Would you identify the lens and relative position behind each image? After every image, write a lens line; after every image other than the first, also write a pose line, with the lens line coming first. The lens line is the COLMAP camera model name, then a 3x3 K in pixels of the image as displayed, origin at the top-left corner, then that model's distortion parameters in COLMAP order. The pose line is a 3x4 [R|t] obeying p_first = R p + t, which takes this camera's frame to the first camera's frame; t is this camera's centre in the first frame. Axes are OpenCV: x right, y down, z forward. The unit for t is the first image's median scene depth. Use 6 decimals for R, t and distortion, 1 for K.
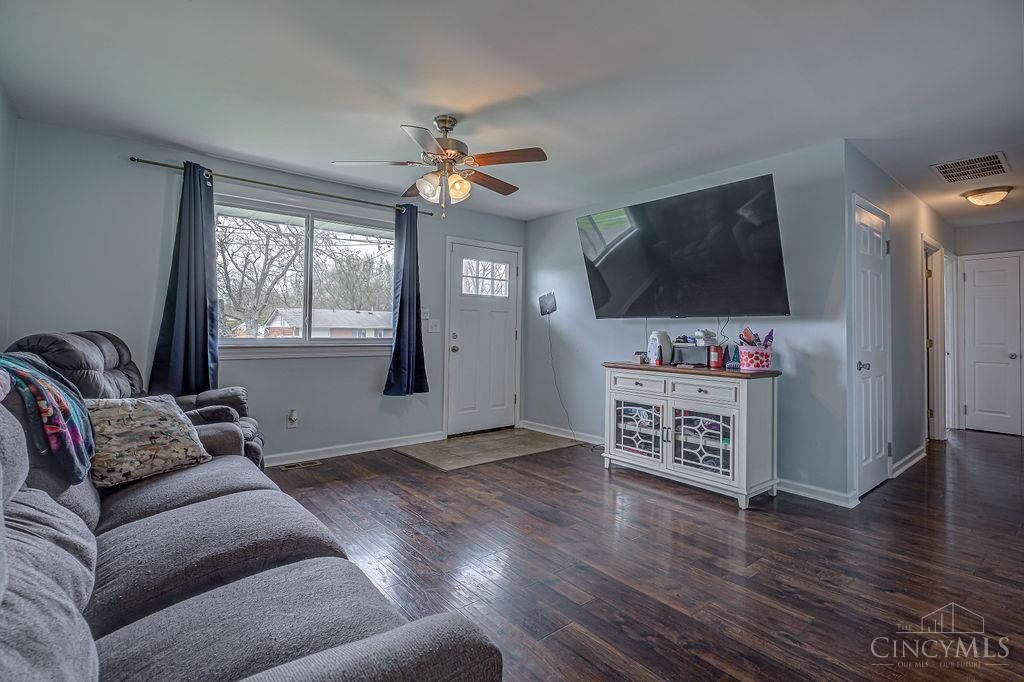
lens RADIAL K [[472.7, 0, 511.9], [0, 472.7, 335.6], [0, 0, 1]] dist [0.003271, 0.000322]
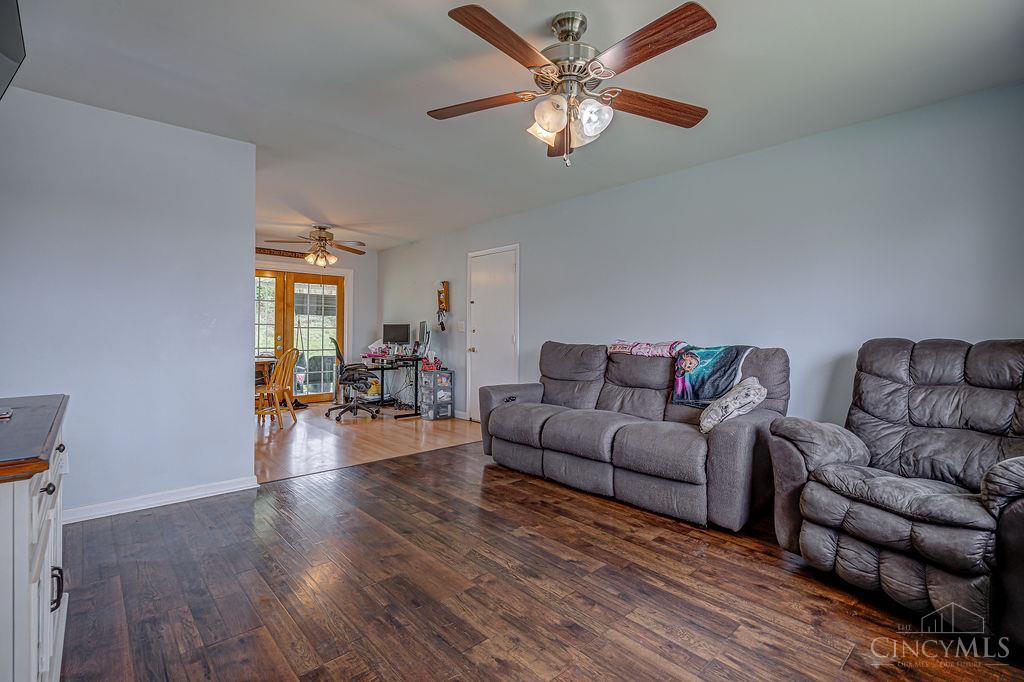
lens RADIAL K [[472.7, 0, 513.7], [0, 472.7, 333.7], [0, 0, 1]] dist [0.003271, 0.000322]
pose [[-0.998554, -0.013179, -0.052123, -0.031462], [-0.013736, 0.999852, 0.010341, -0.011157], [0.051979, 0.011042, -0.998587, 1.443569]]
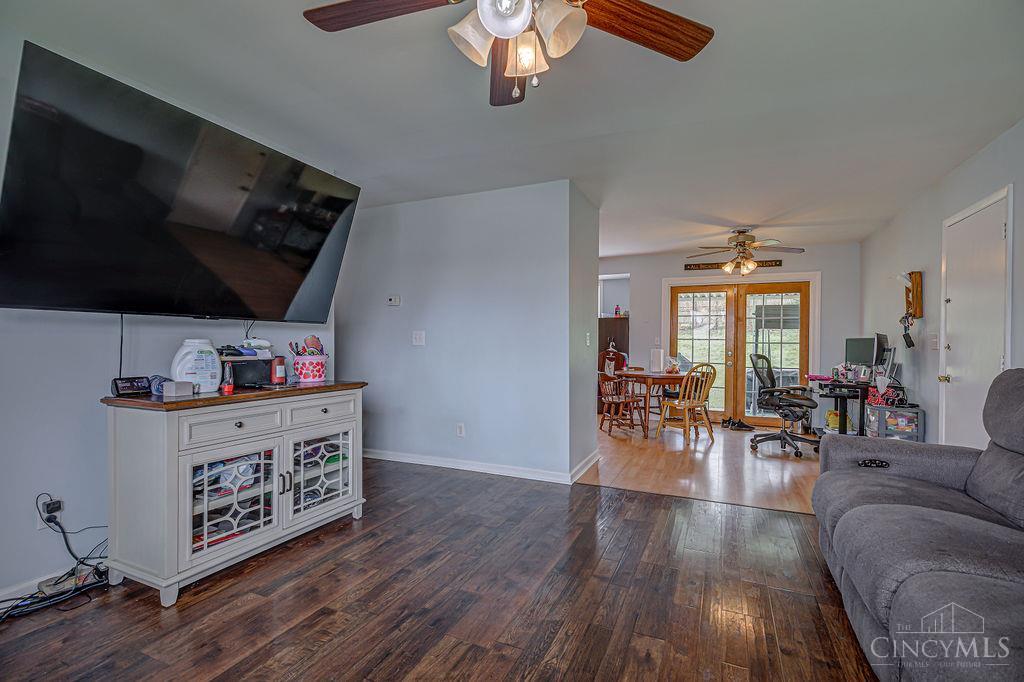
lens RADIAL K [[472.7, 0, 510.6], [0, 472.7, 342.6], [0, 0, 1]] dist [0.003271, 0.000322]
pose [[-0.445335, -0.013149, 0.895268, -0.488118], [-0.007845, 0.999911, 0.010783, -0.016898], [-0.895330, -0.002222, -0.445398, 1.040096]]
